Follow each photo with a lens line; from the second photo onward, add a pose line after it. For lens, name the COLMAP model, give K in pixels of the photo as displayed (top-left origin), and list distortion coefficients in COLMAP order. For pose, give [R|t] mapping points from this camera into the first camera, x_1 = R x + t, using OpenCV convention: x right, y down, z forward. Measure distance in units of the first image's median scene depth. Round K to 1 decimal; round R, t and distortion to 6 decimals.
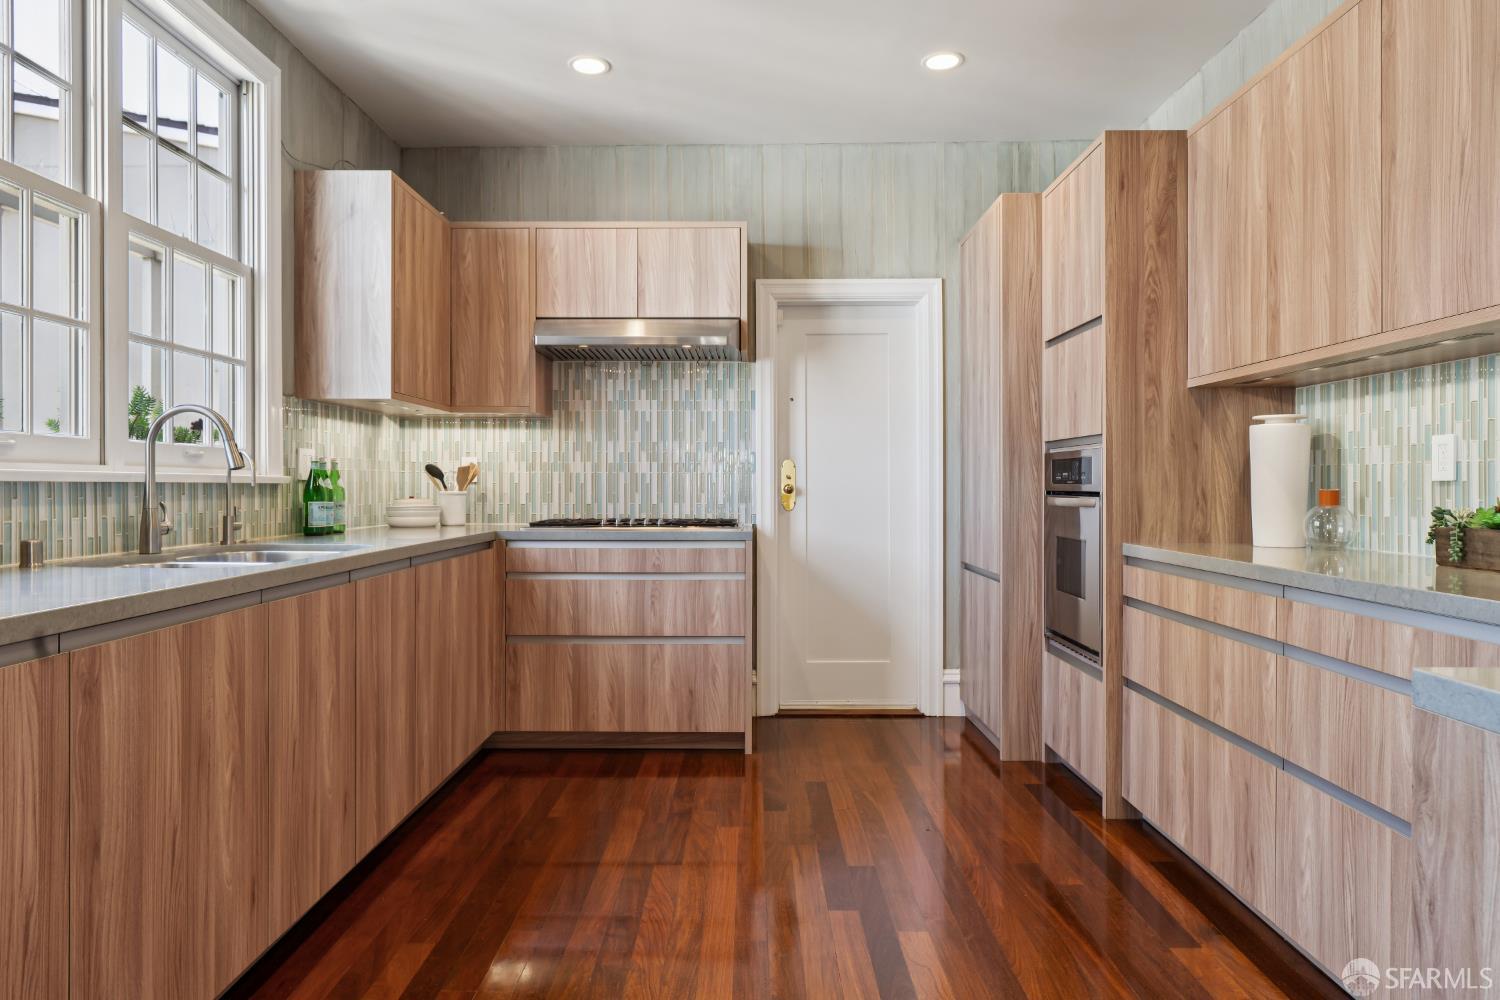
lens RADIAL K [[911.7, 0, 739.2], [0, 911.7, 494.7], [0, 0, 1]] dist [-0.009594, -0.002408]
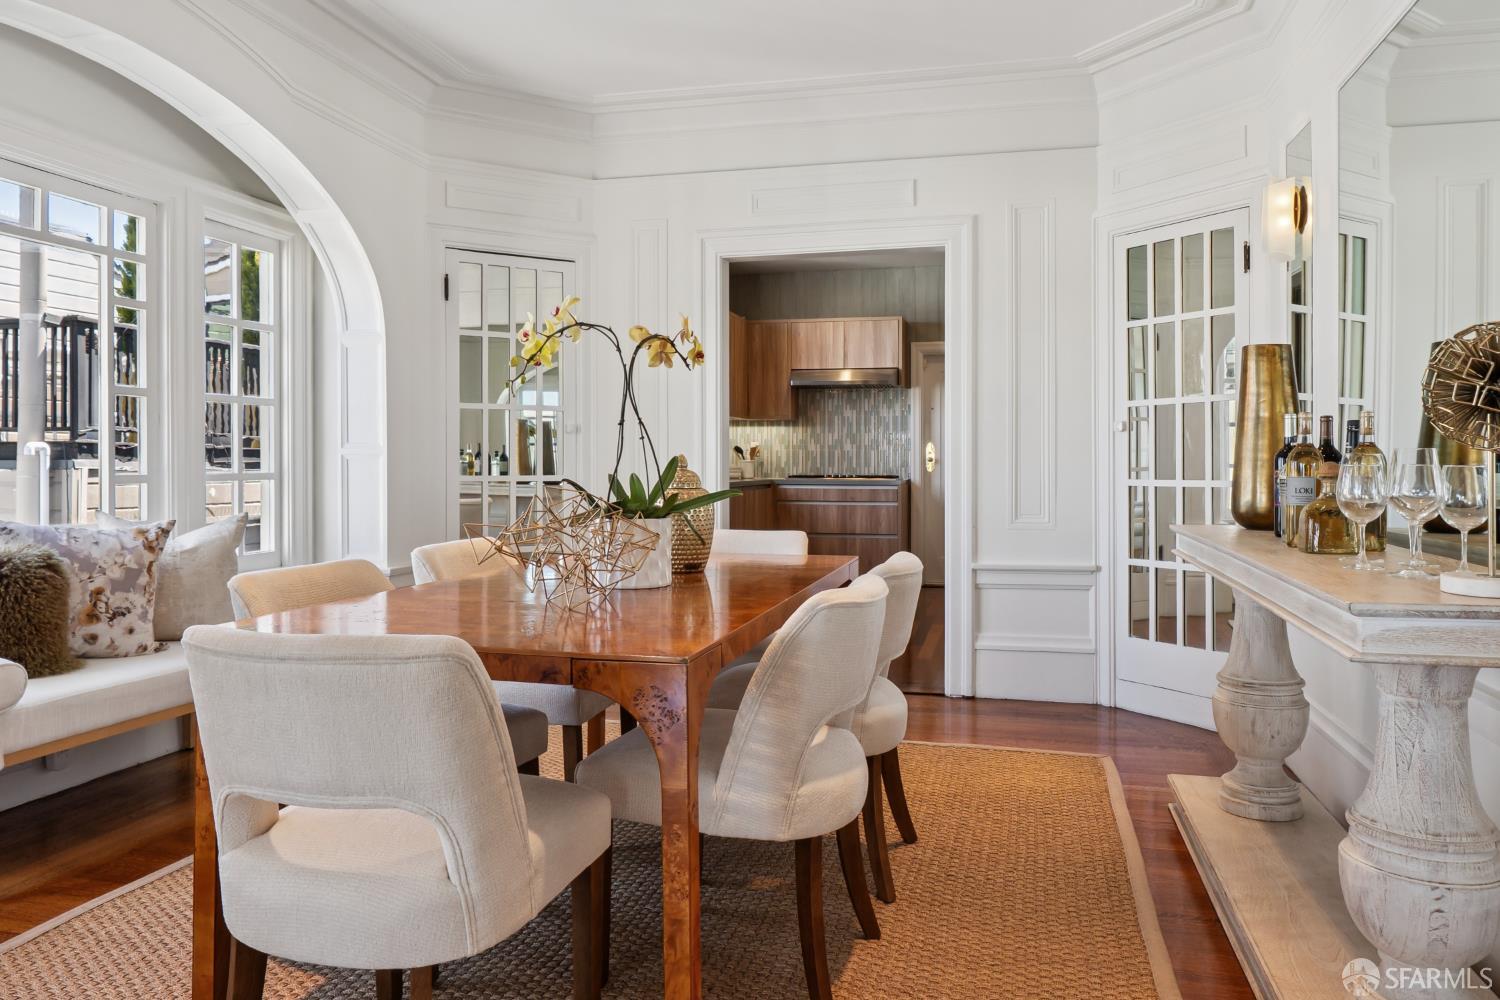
lens RADIAL K [[1075.7, 0, 734.1], [0, 1075.7, 473.6], [0, 0, 1]] dist [-0.004905, -0.006729]
pose [[0.970346, 0.002620, -0.241705, 0.192340], [-0.003835, 0.999982, -0.004555, 0.032728], [0.241689, 0.005347, 0.970339, -1.131871]]
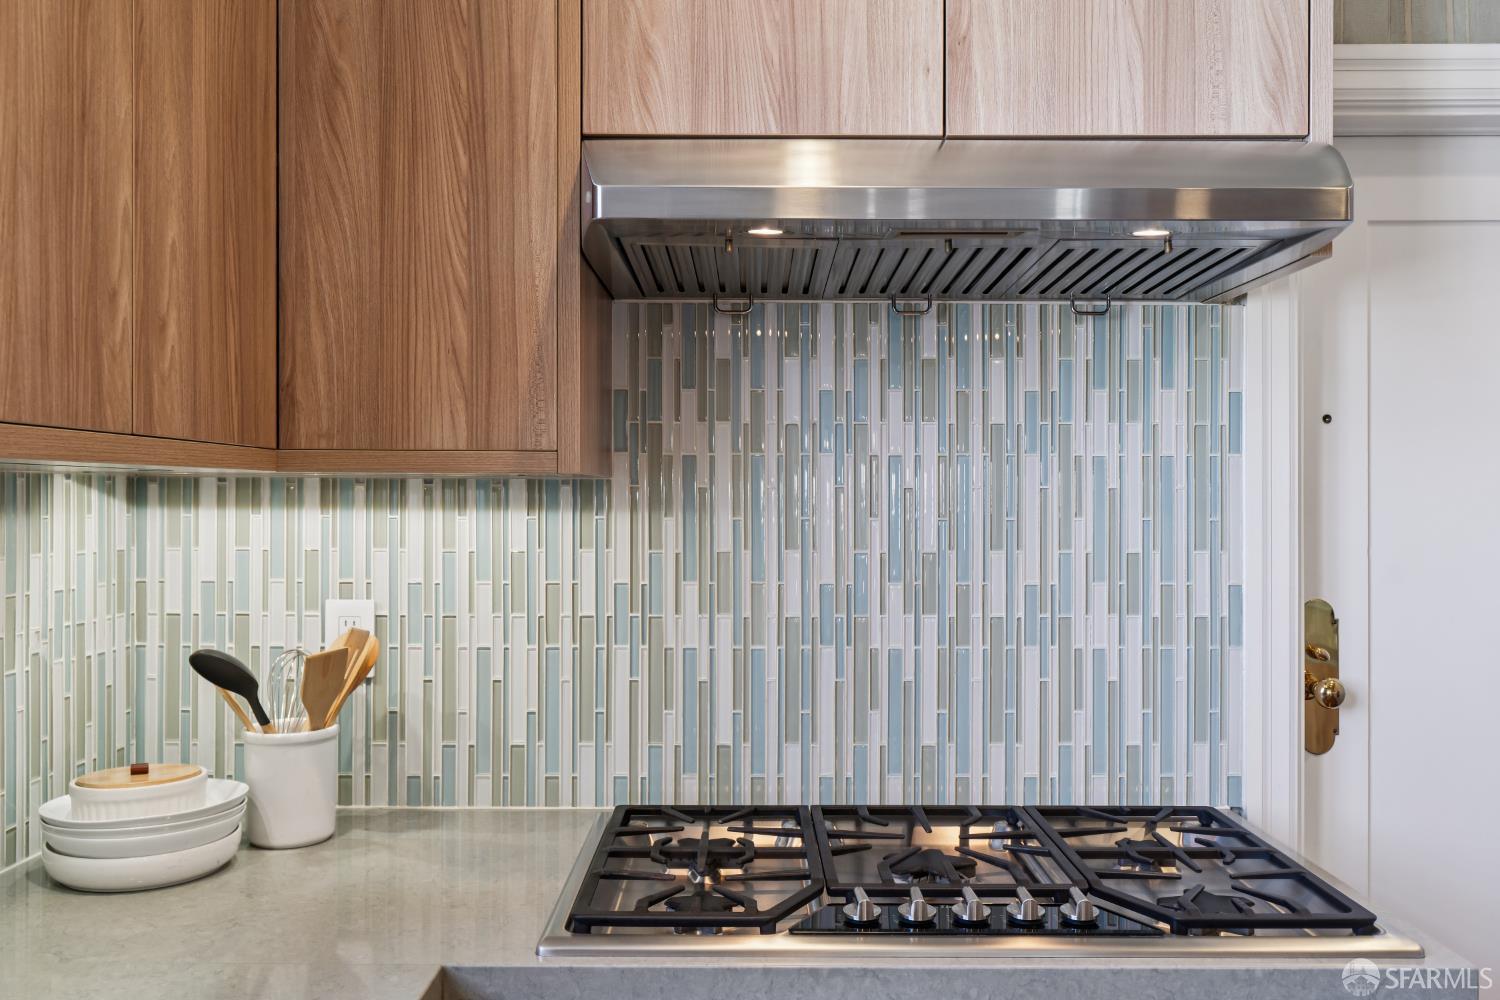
lens RADIAL K [[1194.3, 0, 740.1], [0, 1194.3, 509.2], [0, 0, 1]] dist [0.005514, -0.000557]
pose [[0.999970, 0.001429, 0.007597, -0.162809], [-0.001416, 0.999997, -0.001741, -0.072209], [-0.007599, 0.001730, 0.999970, 0.580910]]
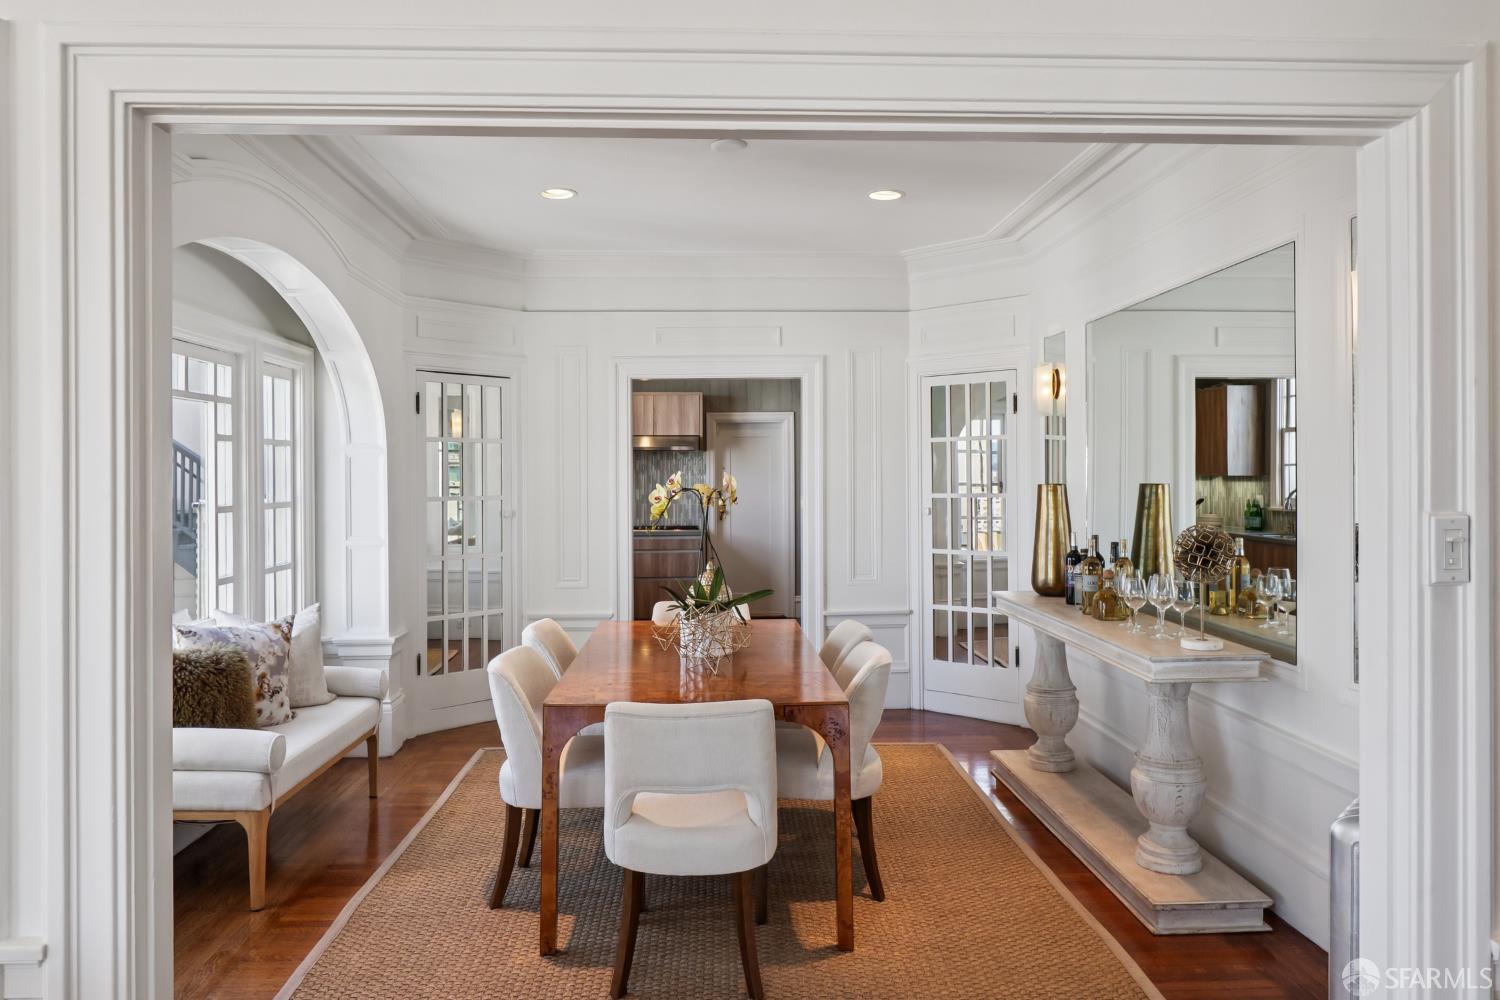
lens RADIAL K [[1075.7, 0, 744.9], [0, 1075.7, 493.7], [0, 0, 1]] dist [-0.004905, -0.006729]
pose [[0.998570, -0.007137, 0.052985, -0.025661], [0.007169, 0.999974, -0.000419, -0.045620], [-0.052981, 0.000798, 0.998595, -1.494964]]
